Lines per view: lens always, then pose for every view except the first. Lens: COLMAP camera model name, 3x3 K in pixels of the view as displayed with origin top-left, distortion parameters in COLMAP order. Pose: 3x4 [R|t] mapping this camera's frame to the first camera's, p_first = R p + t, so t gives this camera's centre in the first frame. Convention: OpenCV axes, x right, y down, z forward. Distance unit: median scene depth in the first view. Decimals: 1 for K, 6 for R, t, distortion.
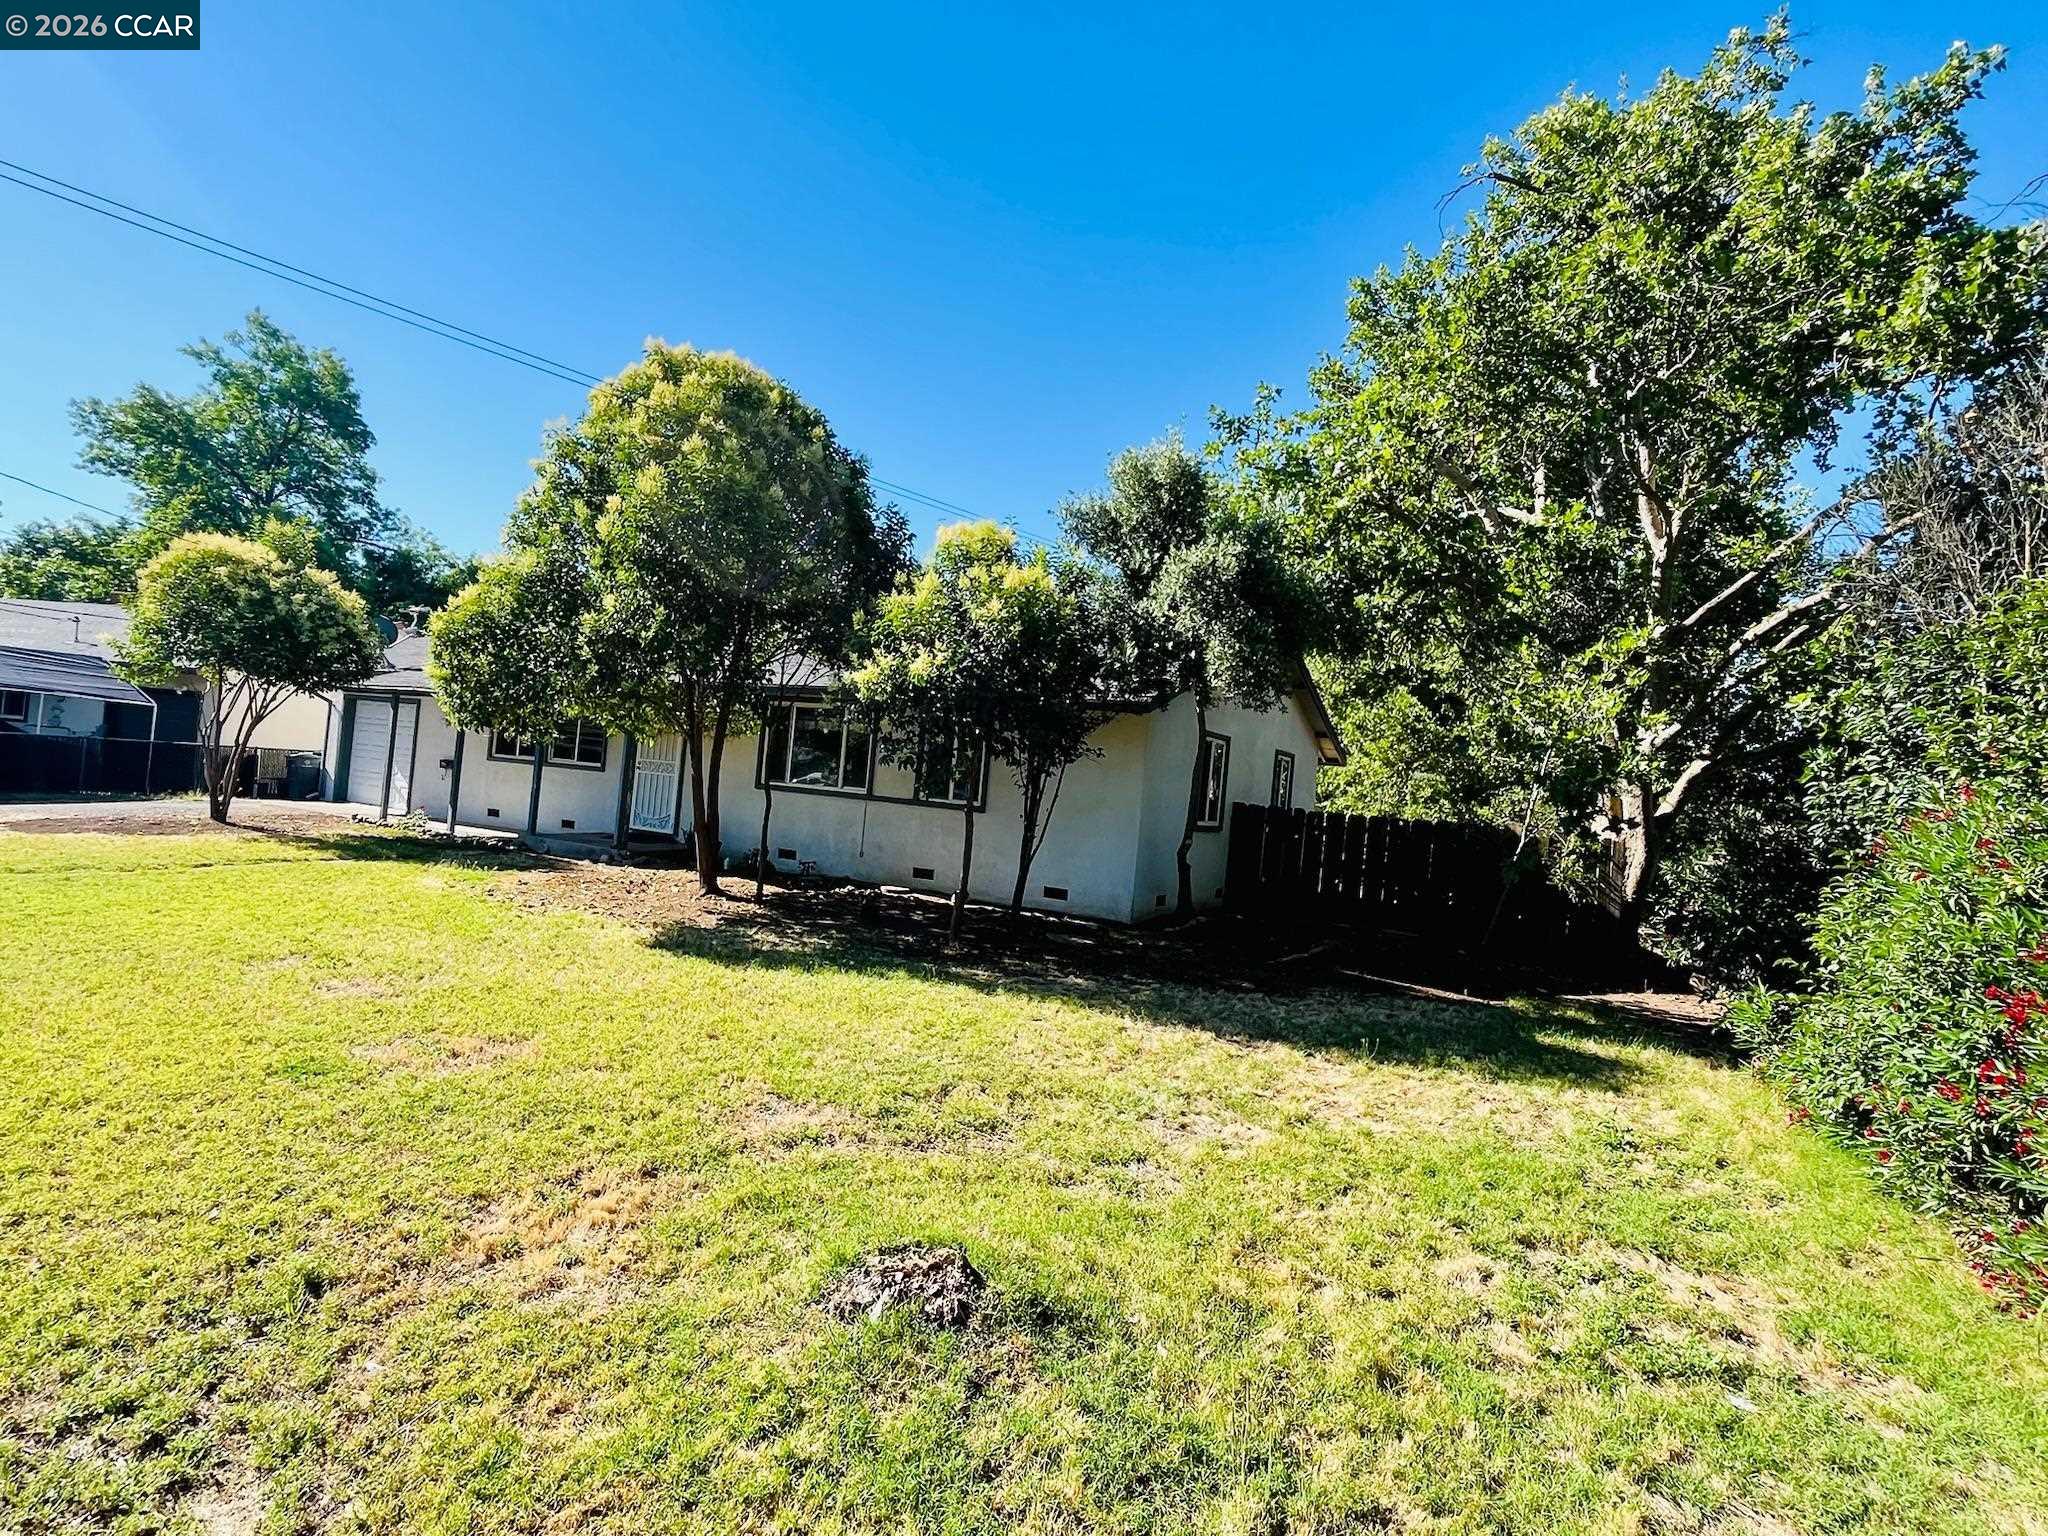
lens RADIAL K [[1038.2, 0, 1019.2], [0, 1038.2, 791.8], [0, 0, 1]] dist [0.017286, 0.000148]
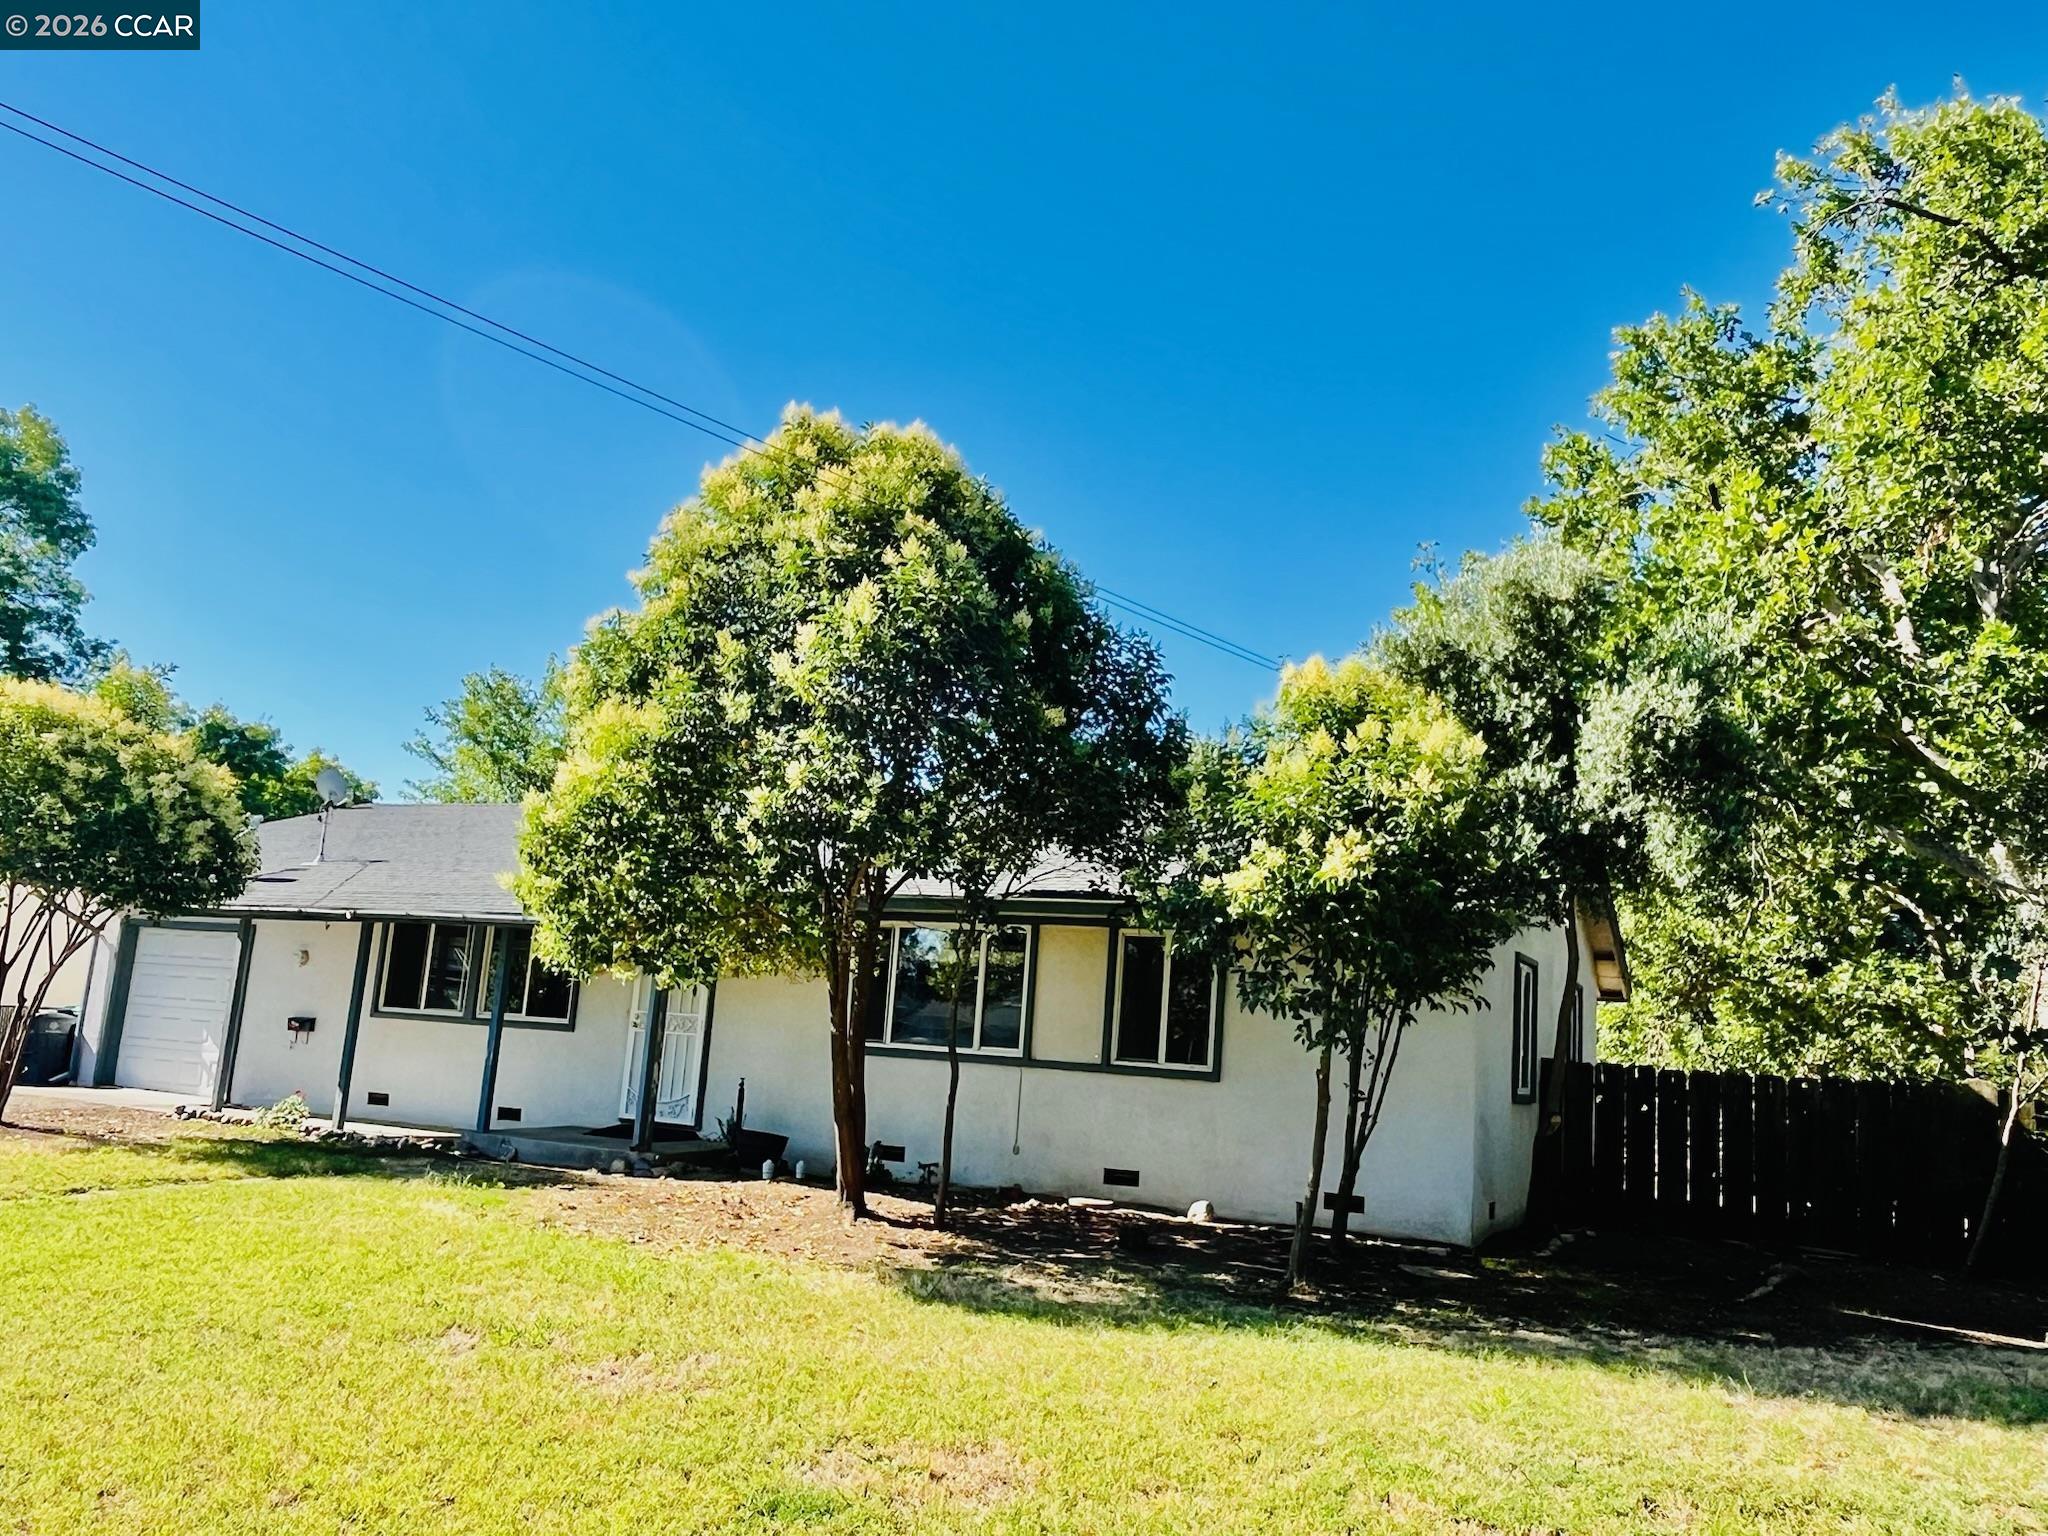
lens RADIAL K [[1572.3, 0, 1036.6], [0, 1572.3, 805.7], [0, 0, 1]] dist [-0.004381, 0.006872]
pose [[0.998281, -0.012223, 0.057320, -0.200087], [0.020872, 0.988036, -0.152802, -0.002843], [-0.054767, 0.153736, 0.986593, -0.011308]]
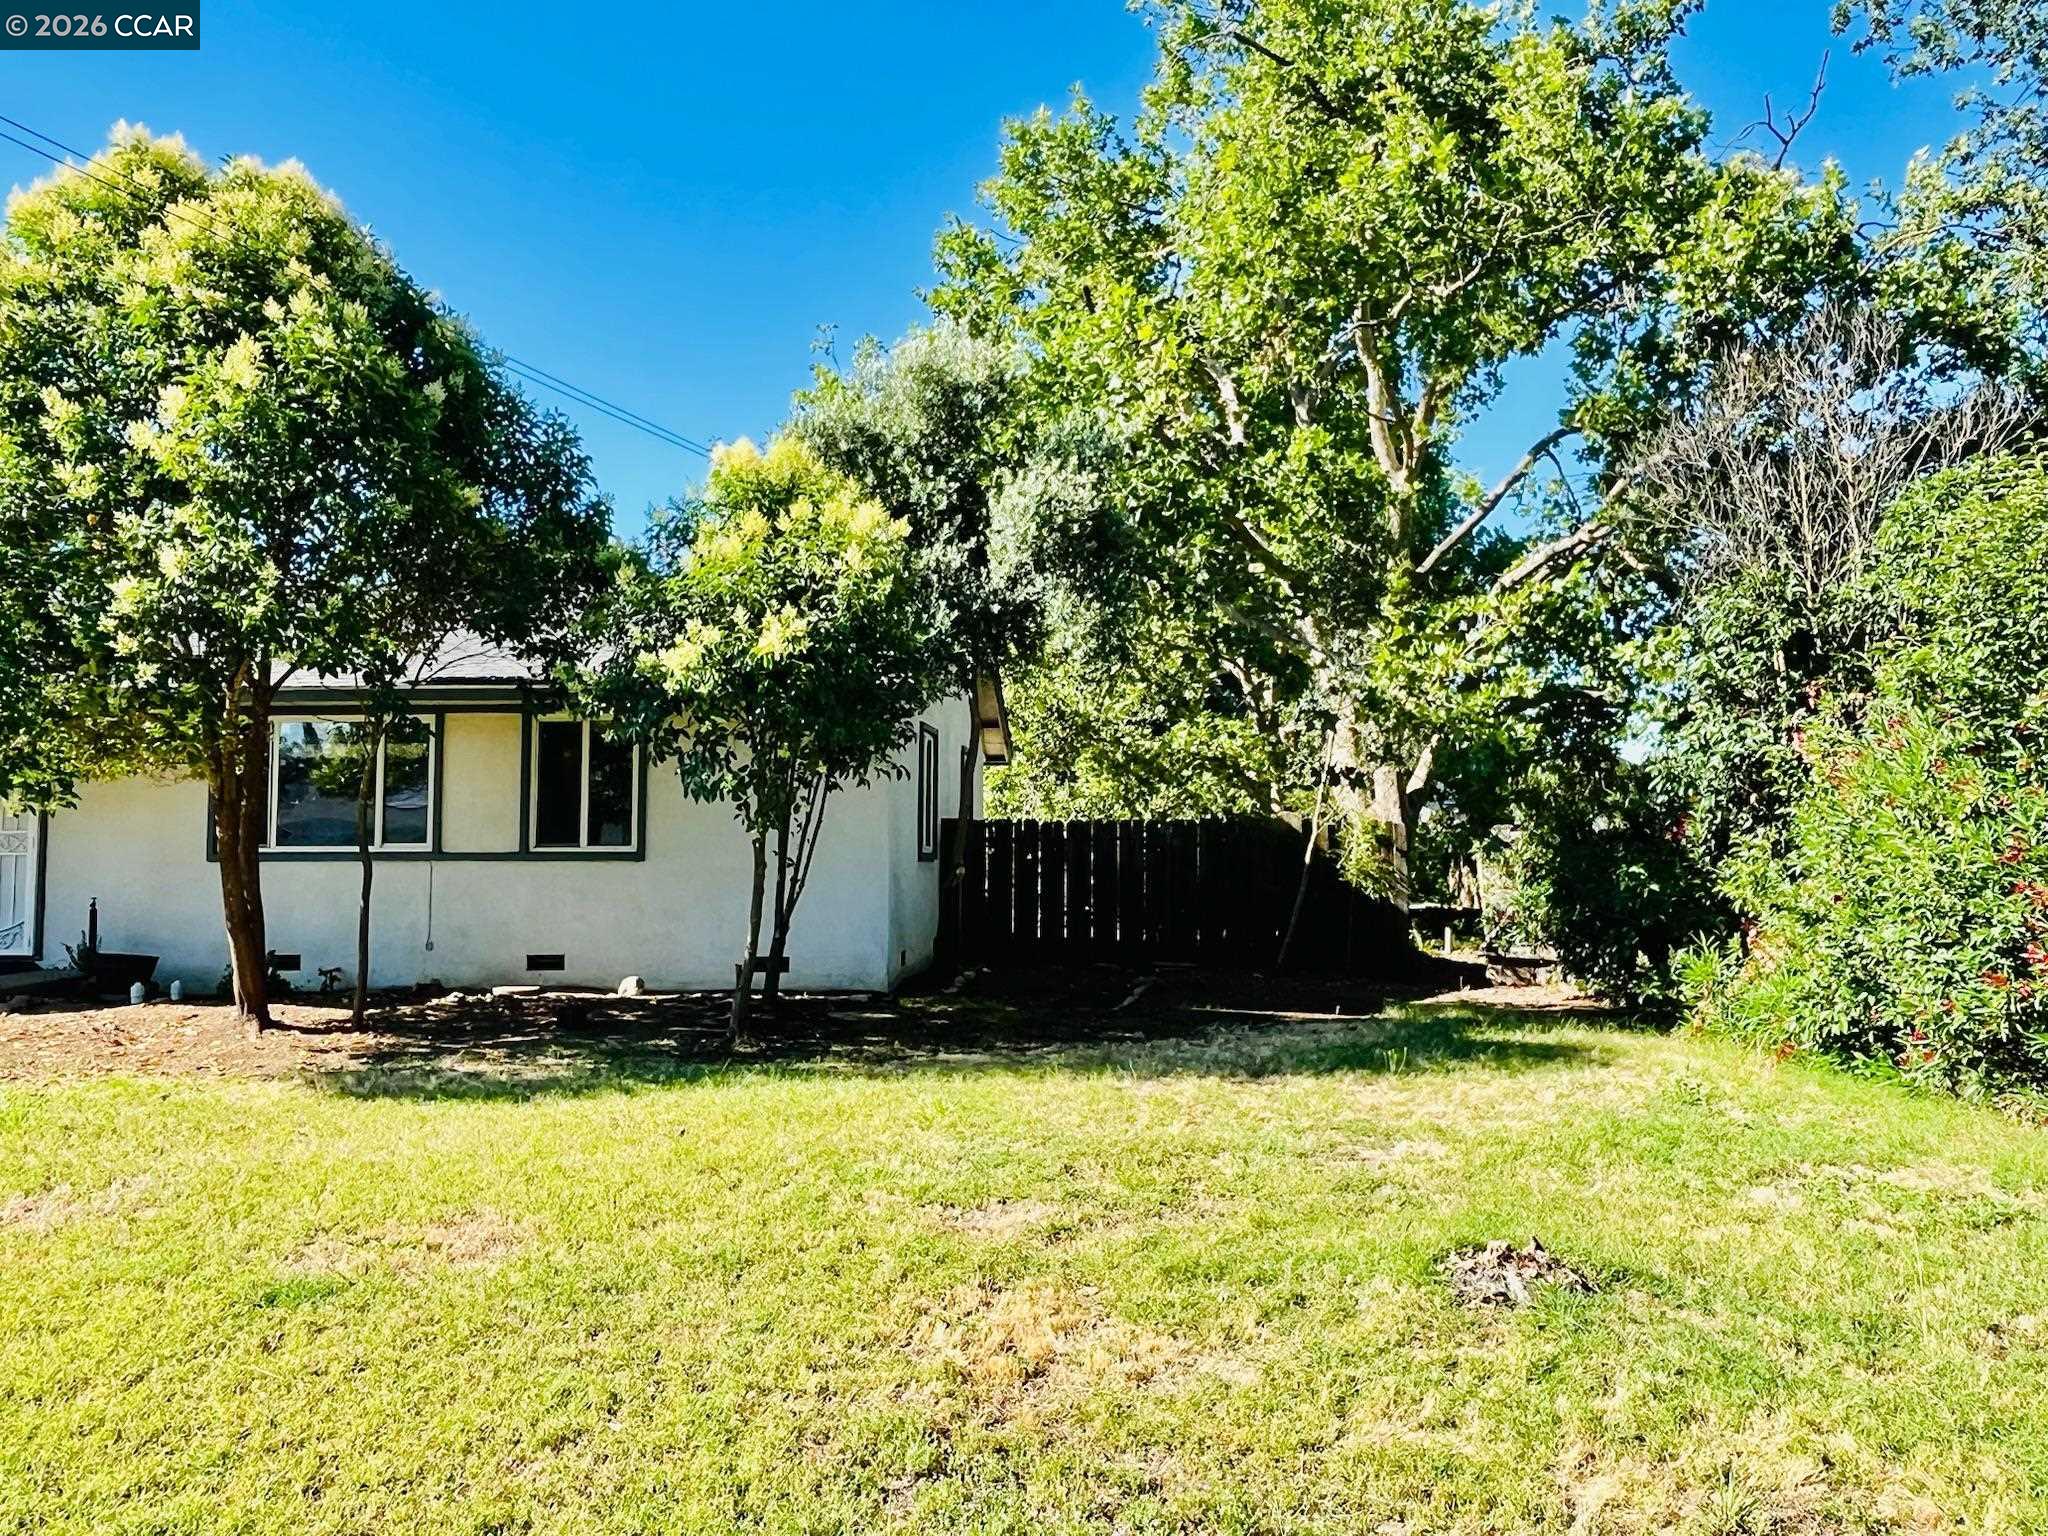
lens RADIAL K [[1572.3, 0, 1036.6], [0, 1572.3, 805.7], [0, 0, 1]] dist [-0.004381, 0.006872]
pose [[0.898592, -0.078570, 0.431693, -0.236138], [0.085081, 0.996365, 0.004243, 0.002026], [-0.430458, 0.032916, 0.902010, -0.032928]]
